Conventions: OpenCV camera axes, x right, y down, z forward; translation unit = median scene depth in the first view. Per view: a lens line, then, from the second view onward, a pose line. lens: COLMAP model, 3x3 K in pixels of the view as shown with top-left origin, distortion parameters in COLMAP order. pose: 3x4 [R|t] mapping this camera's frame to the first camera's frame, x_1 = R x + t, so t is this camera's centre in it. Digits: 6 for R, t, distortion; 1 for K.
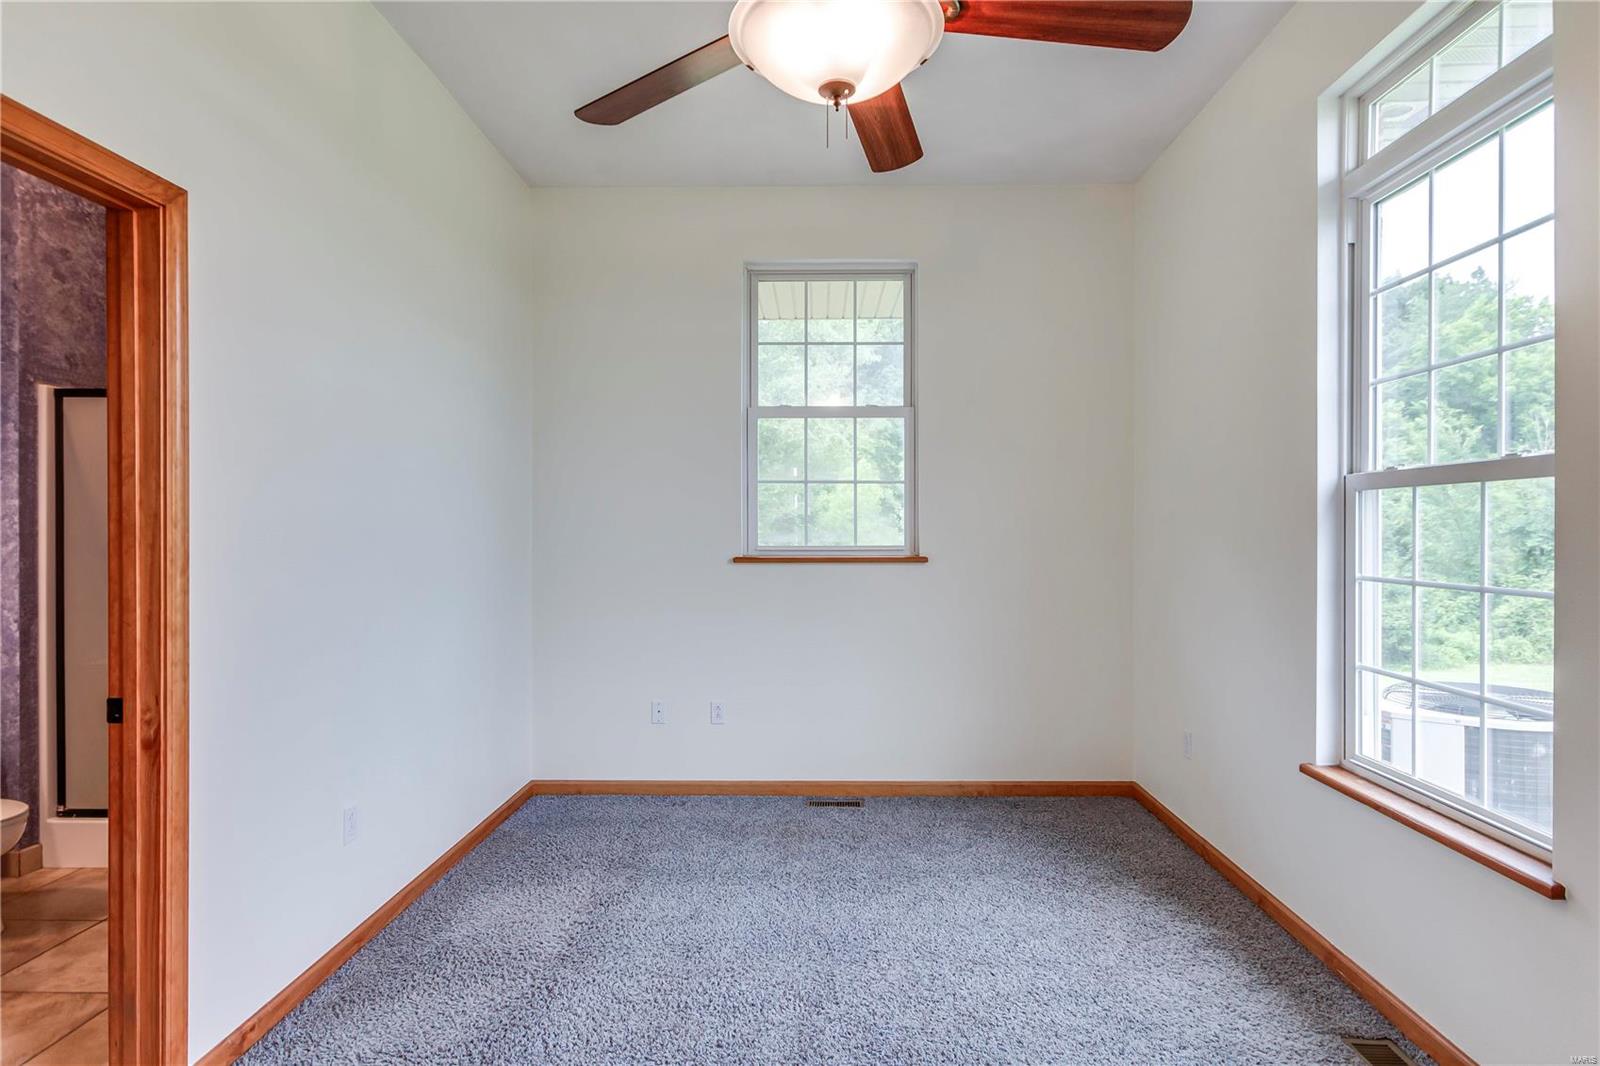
lens RADIAL K [[860.4, 0, 802.4], [0, 860.4, 529.7], [0, 0, 1]] dist [0.000563, 0.008077]
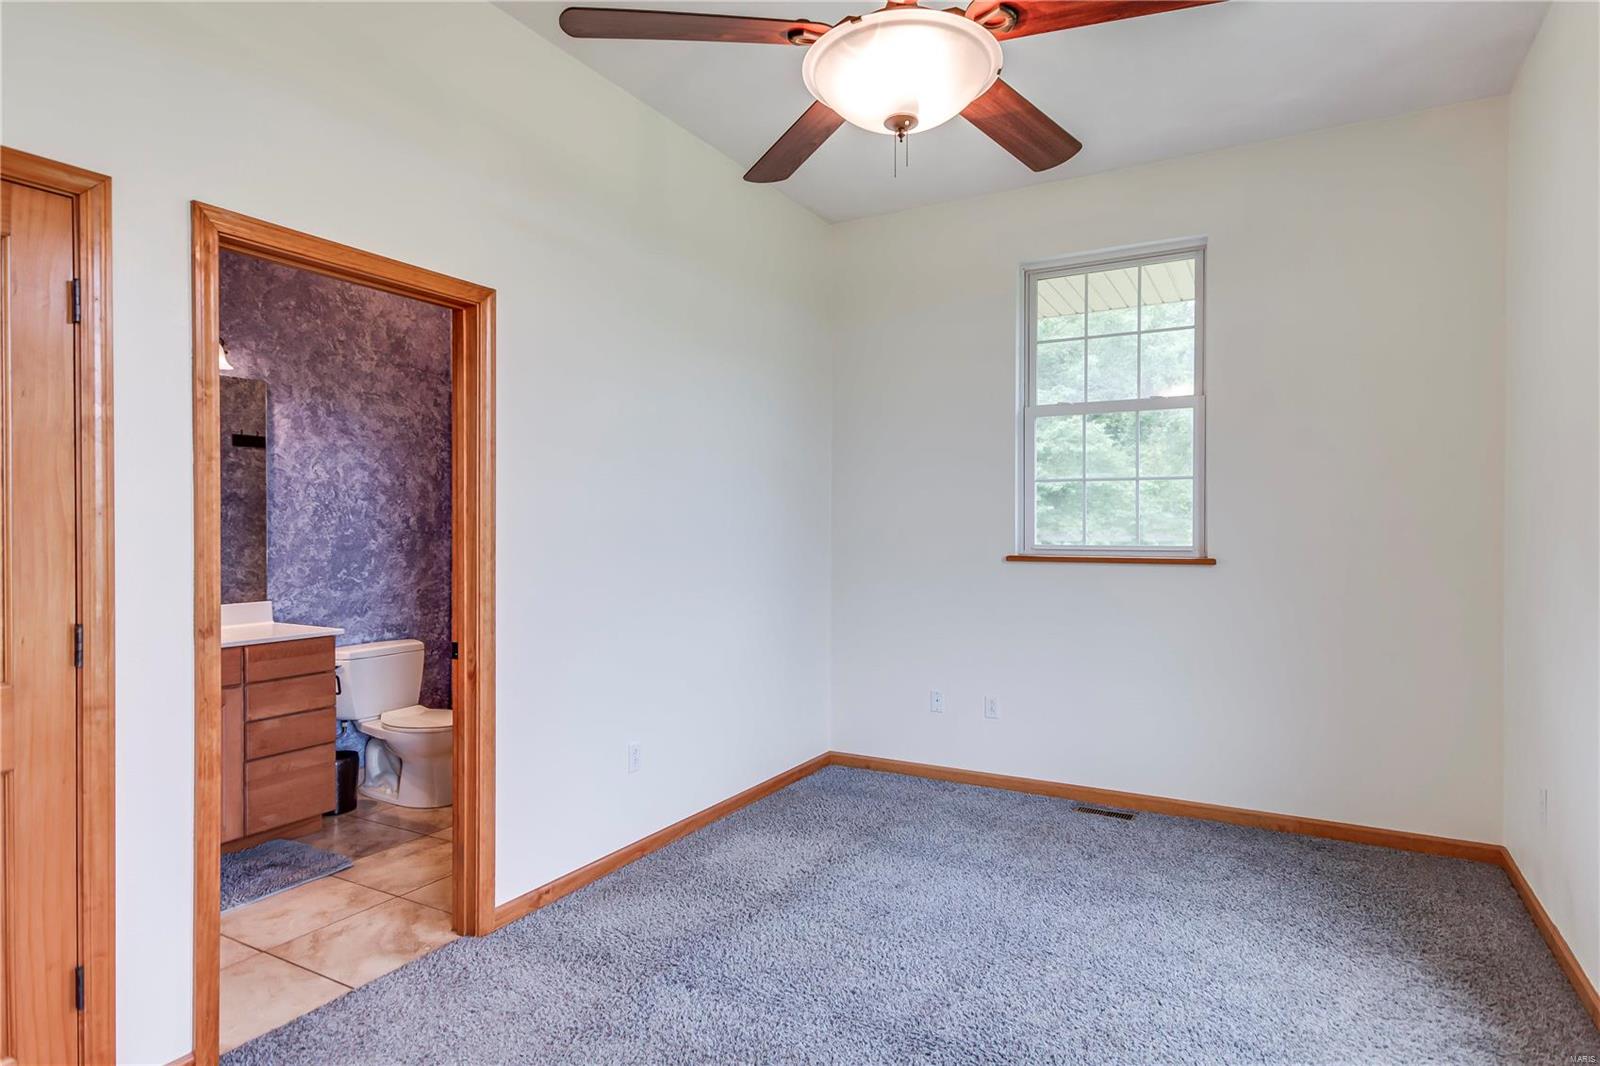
lens RADIAL K [[860.4, 0, 820.6], [0, 860.4, 529.6], [0, 0, 1]] dist [0.000563, 0.008077]
pose [[0.884180, 0.002994, -0.467137, 0.248608], [-0.002395, 0.999995, 0.001877, -0.000550], [0.467141, -0.000541, 0.884183, -0.002429]]
